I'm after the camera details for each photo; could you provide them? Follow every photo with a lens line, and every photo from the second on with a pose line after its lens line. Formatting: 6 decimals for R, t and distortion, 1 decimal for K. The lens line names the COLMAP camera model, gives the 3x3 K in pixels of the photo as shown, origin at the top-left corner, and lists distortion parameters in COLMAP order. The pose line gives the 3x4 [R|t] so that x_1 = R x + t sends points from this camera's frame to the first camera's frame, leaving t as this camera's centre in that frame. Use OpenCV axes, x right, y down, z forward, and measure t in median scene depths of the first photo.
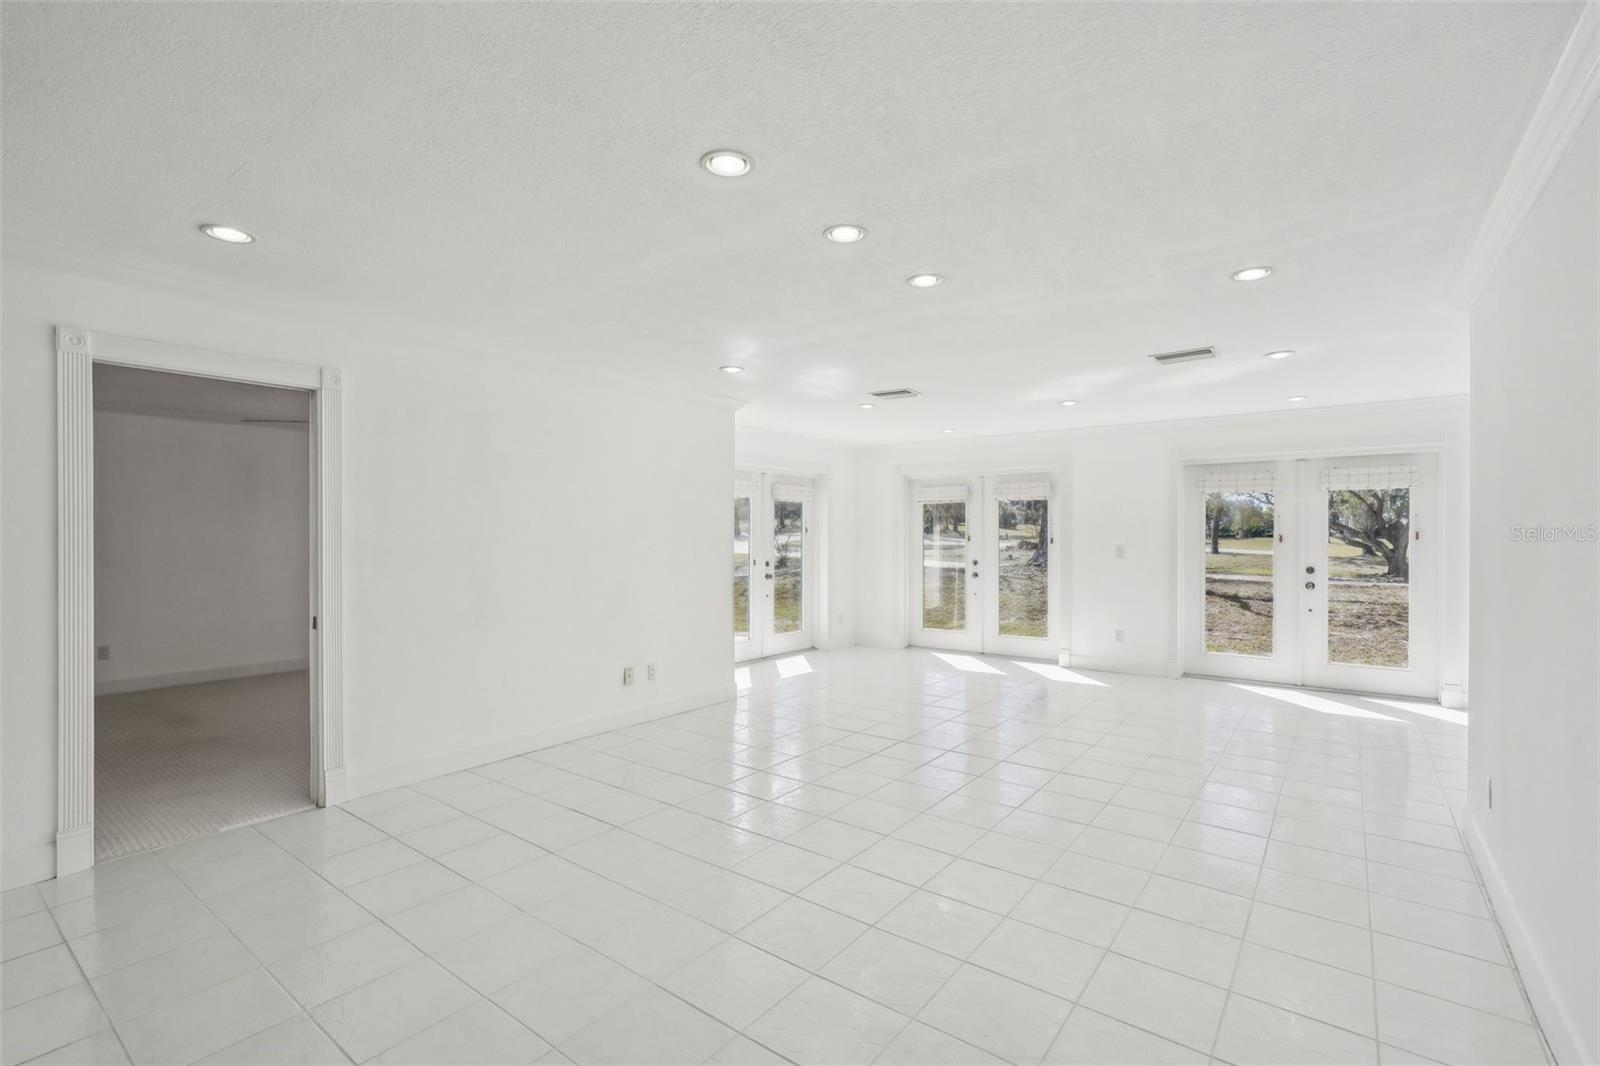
lens RADIAL K [[725.2, 0, 786.5], [0, 725.2, 538.3], [0, 0, 1]] dist [-0.009436, 0.000635]
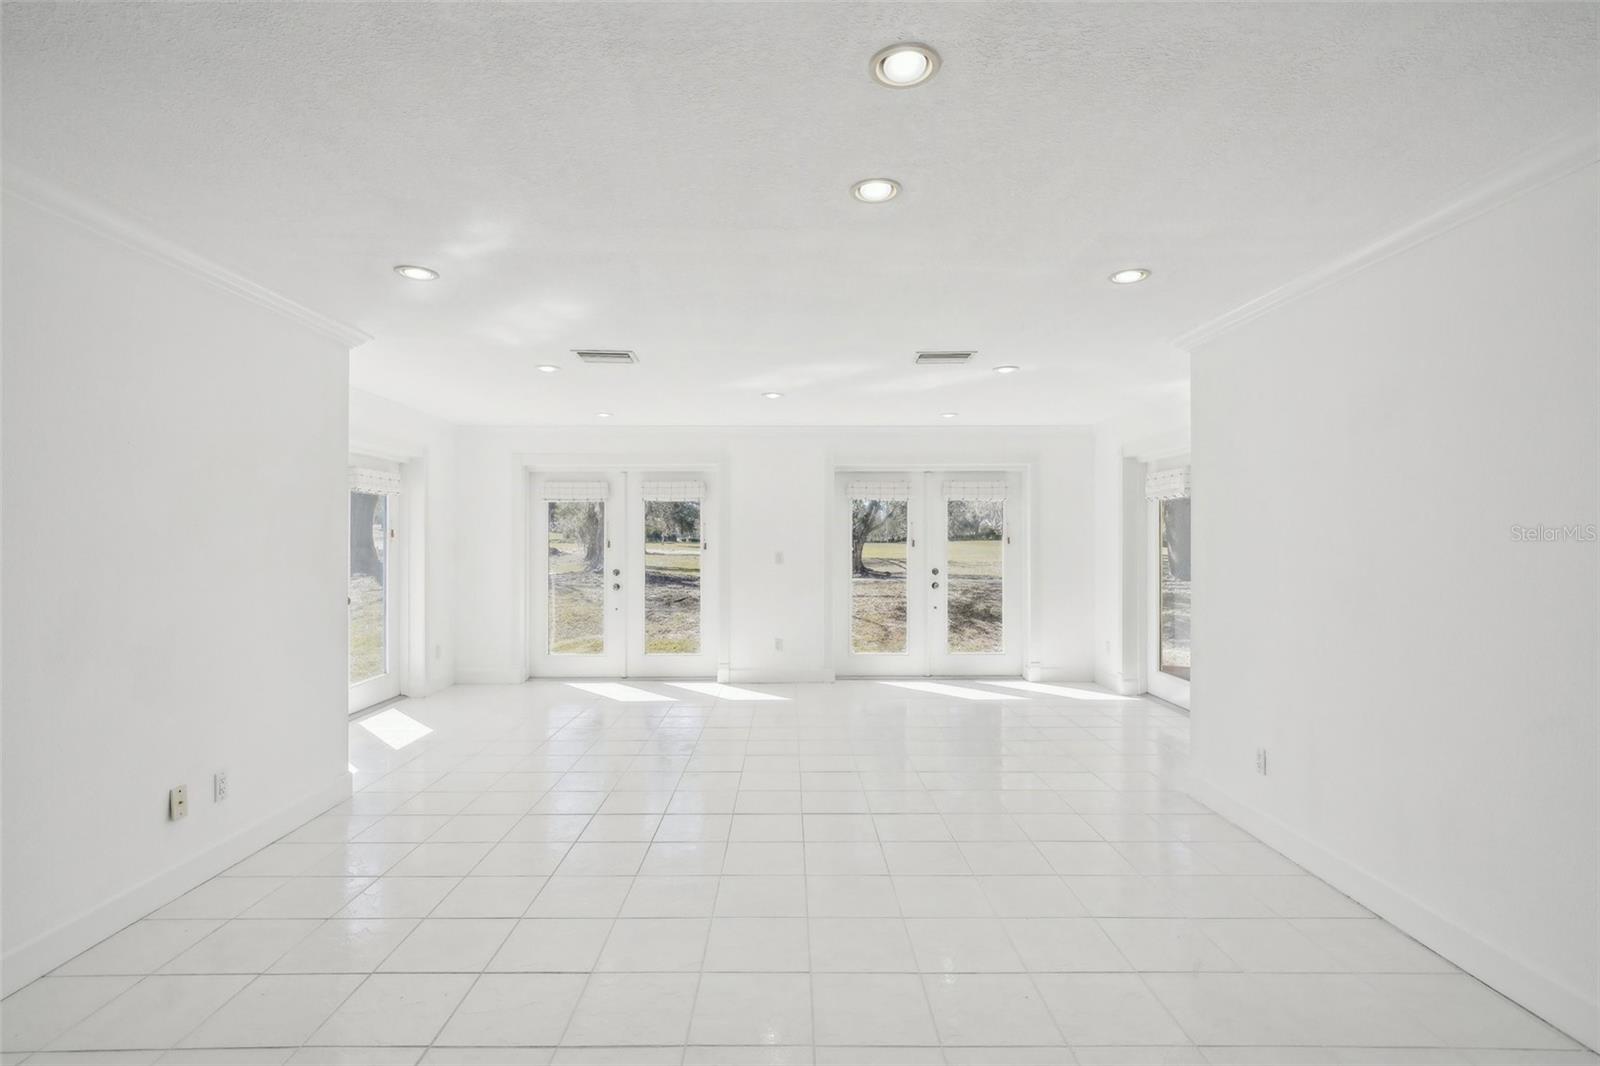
lens RADIAL K [[757.8, 0, 794.2], [0, 757.8, 536.3], [0, 0, 1]] dist [0.002133, -0.000574]
pose [[0.784787, 0.002312, 0.619761, -0.143763], [0.003091, 0.999966, -0.007644, -0.001580], [-0.619758, 0.007914, 0.784753, 0.188025]]
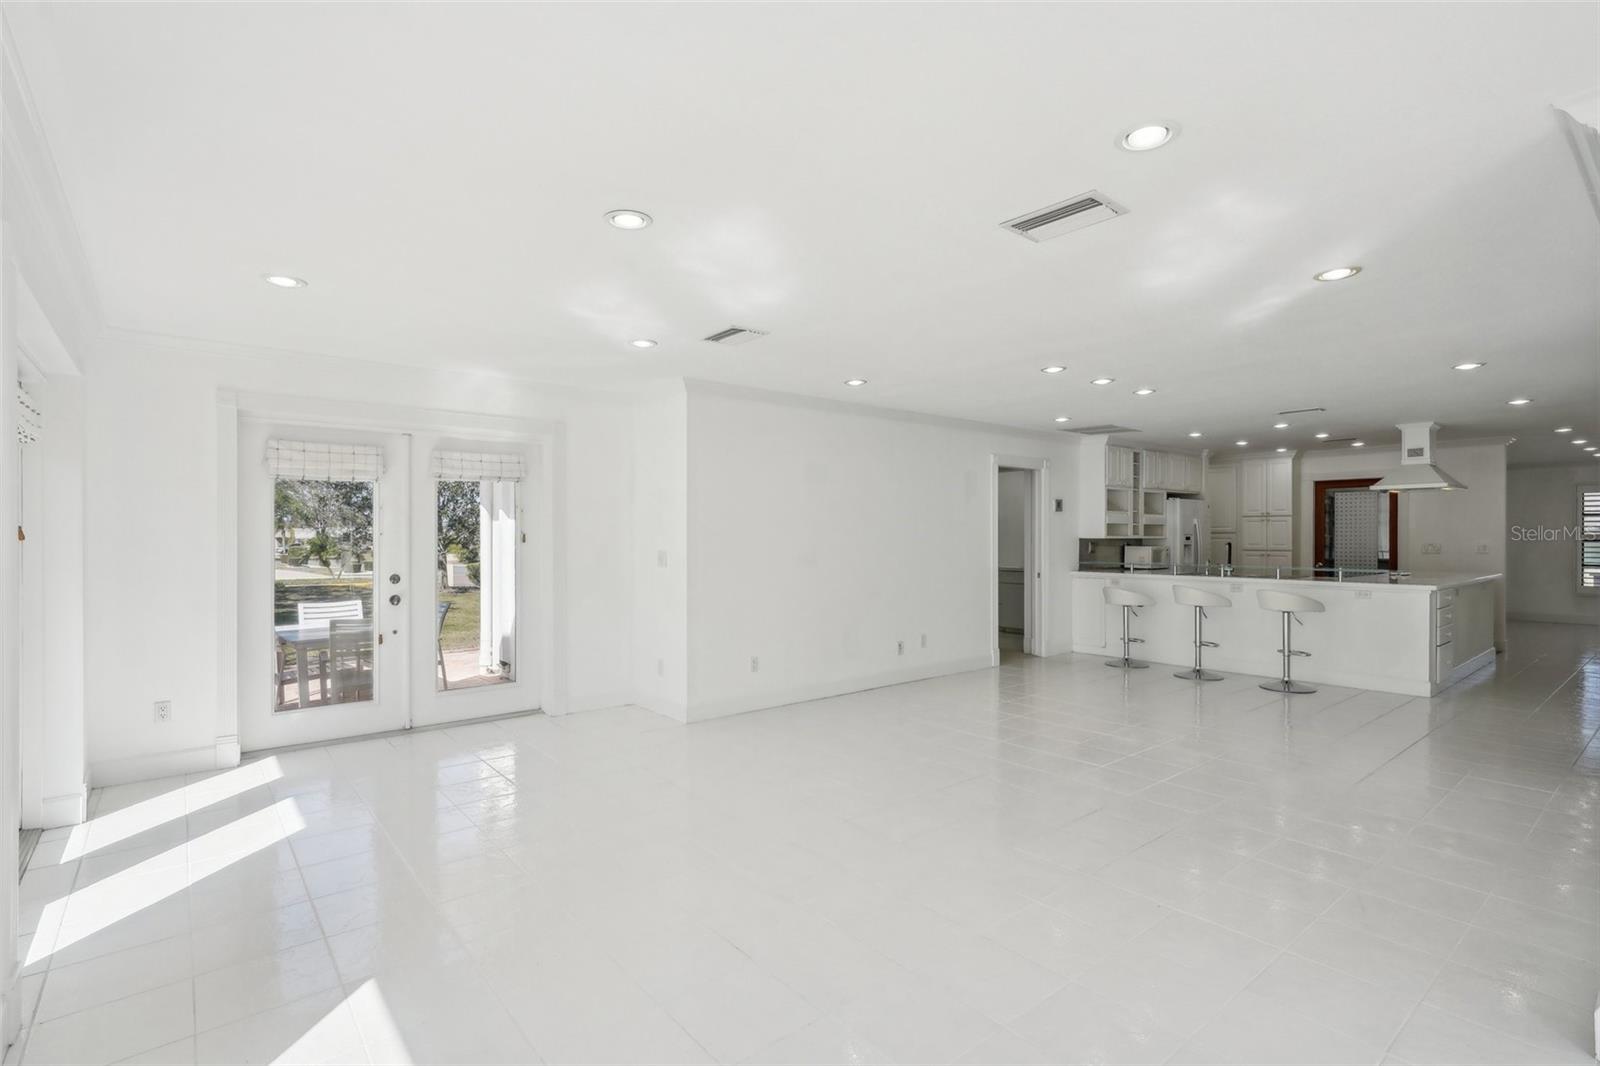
lens RADIAL K [[757.8, 0, 786.7], [0, 757.8, 536.3], [0, 0, 1]] dist [0.002133, -0.000574]
pose [[-0.971730, -0.000017, 0.236095, 0.157119], [0.001893, 0.999967, 0.007862, -0.004111], [-0.236088, 0.008087, -0.971698, 1.127600]]
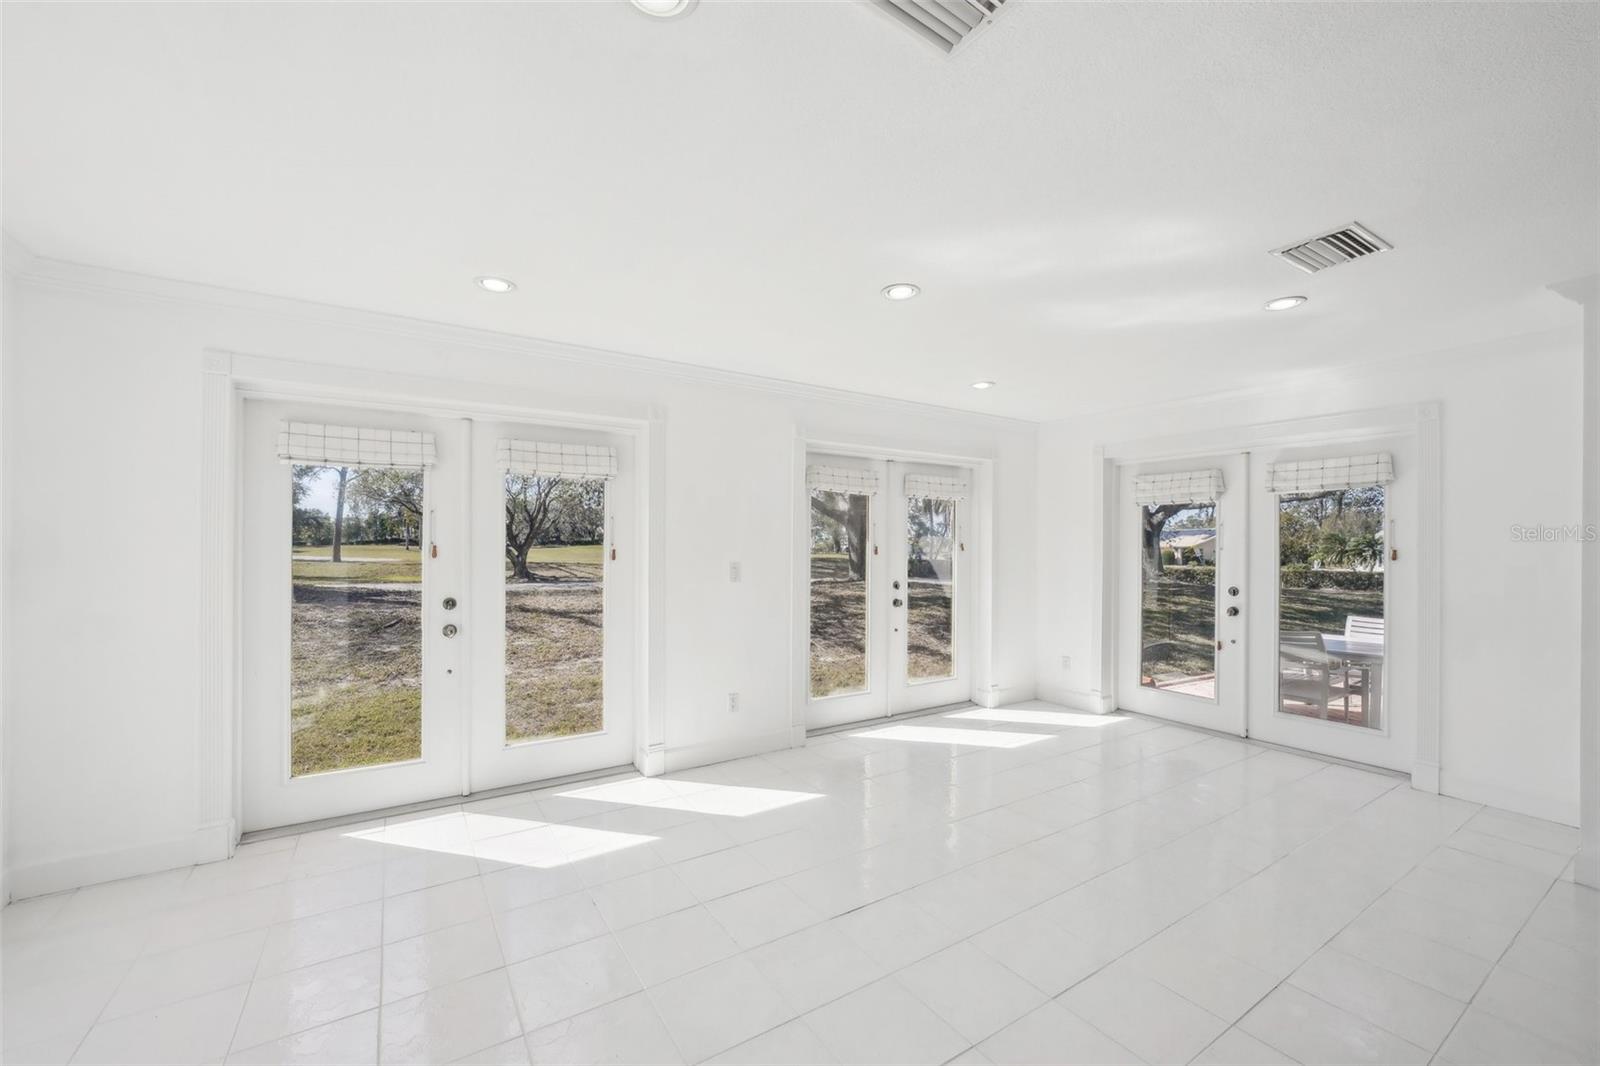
lens RADIAL K [[641.3, 0, 797.9], [0, 641.3, 545.4], [0, 0, 1]] dist [-0.014040, 0.003717]
pose [[0.337224, 0.002063, 0.941422, -0.053477], [-0.001284, 0.999998, -0.001732, -0.003263], [-0.941424, -0.000624, 0.337226, 0.729109]]
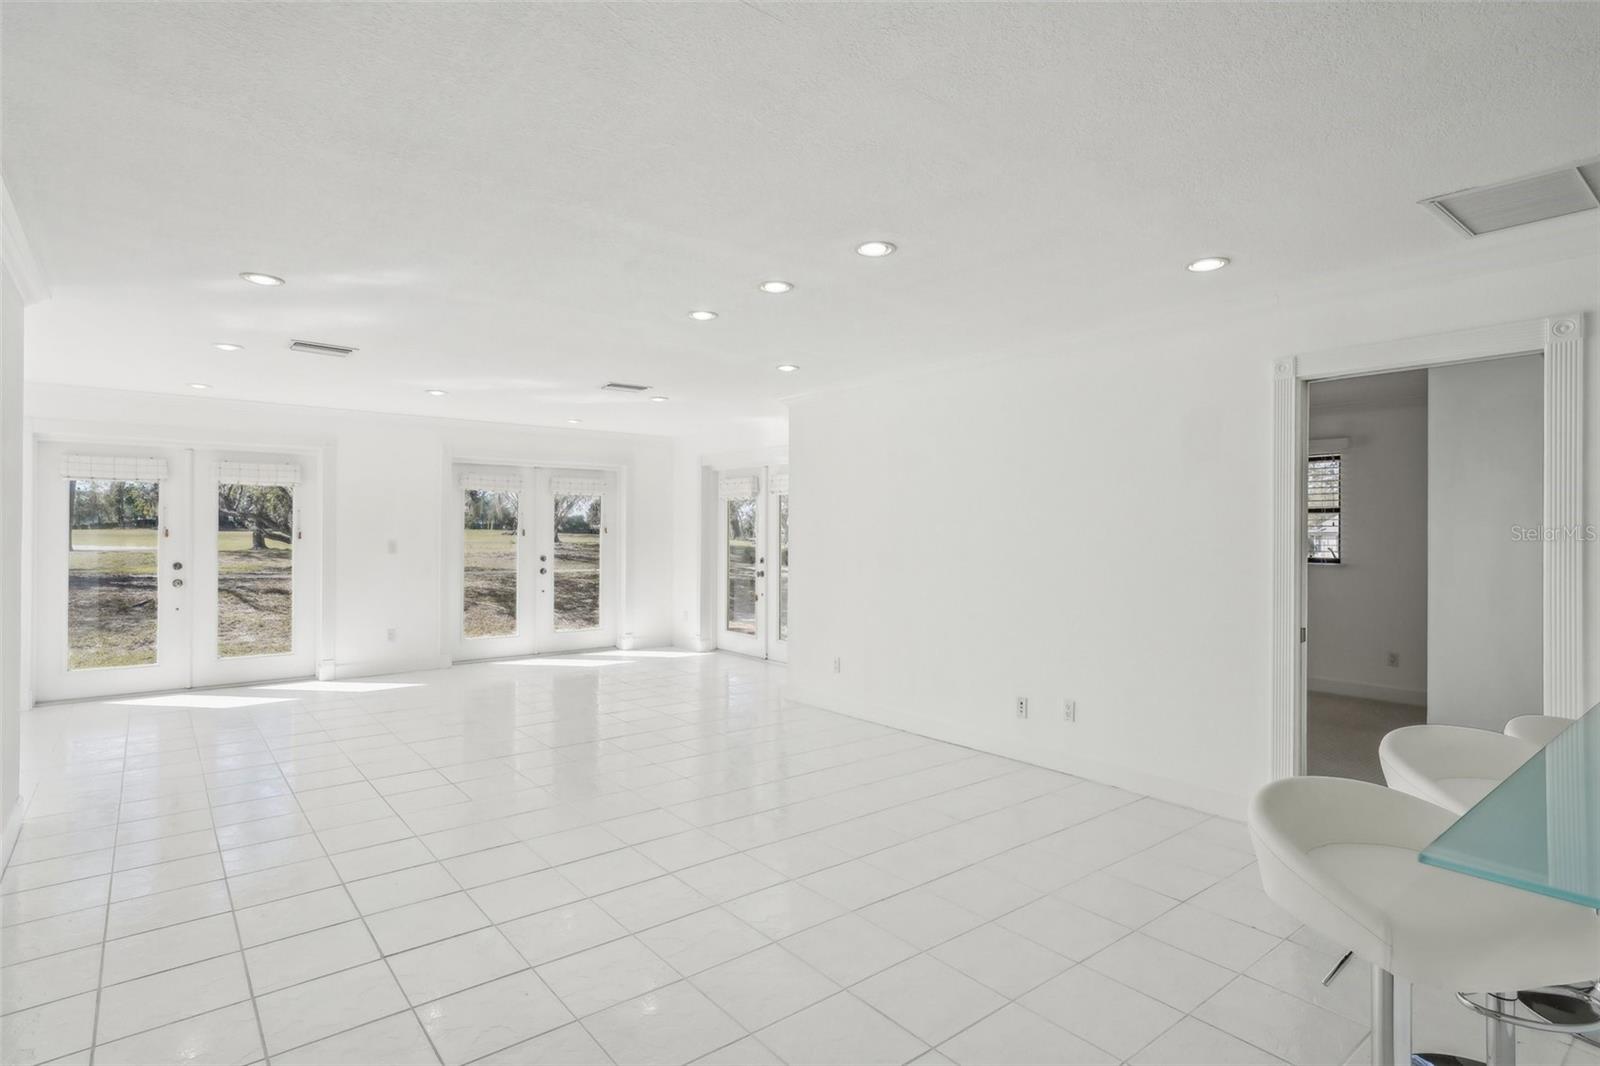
lens RADIAL K [[808.6, 0, 795.9], [0, 808.6, 526.7], [0, 0, 1]] dist [0.013168, 0.001457]
pose [[0.235841, 0.004940, 0.971779, -0.436115], [-0.000392, 0.999987, -0.004988, -0.002377], [-0.971792, 0.000795, 0.235840, 0.223470]]
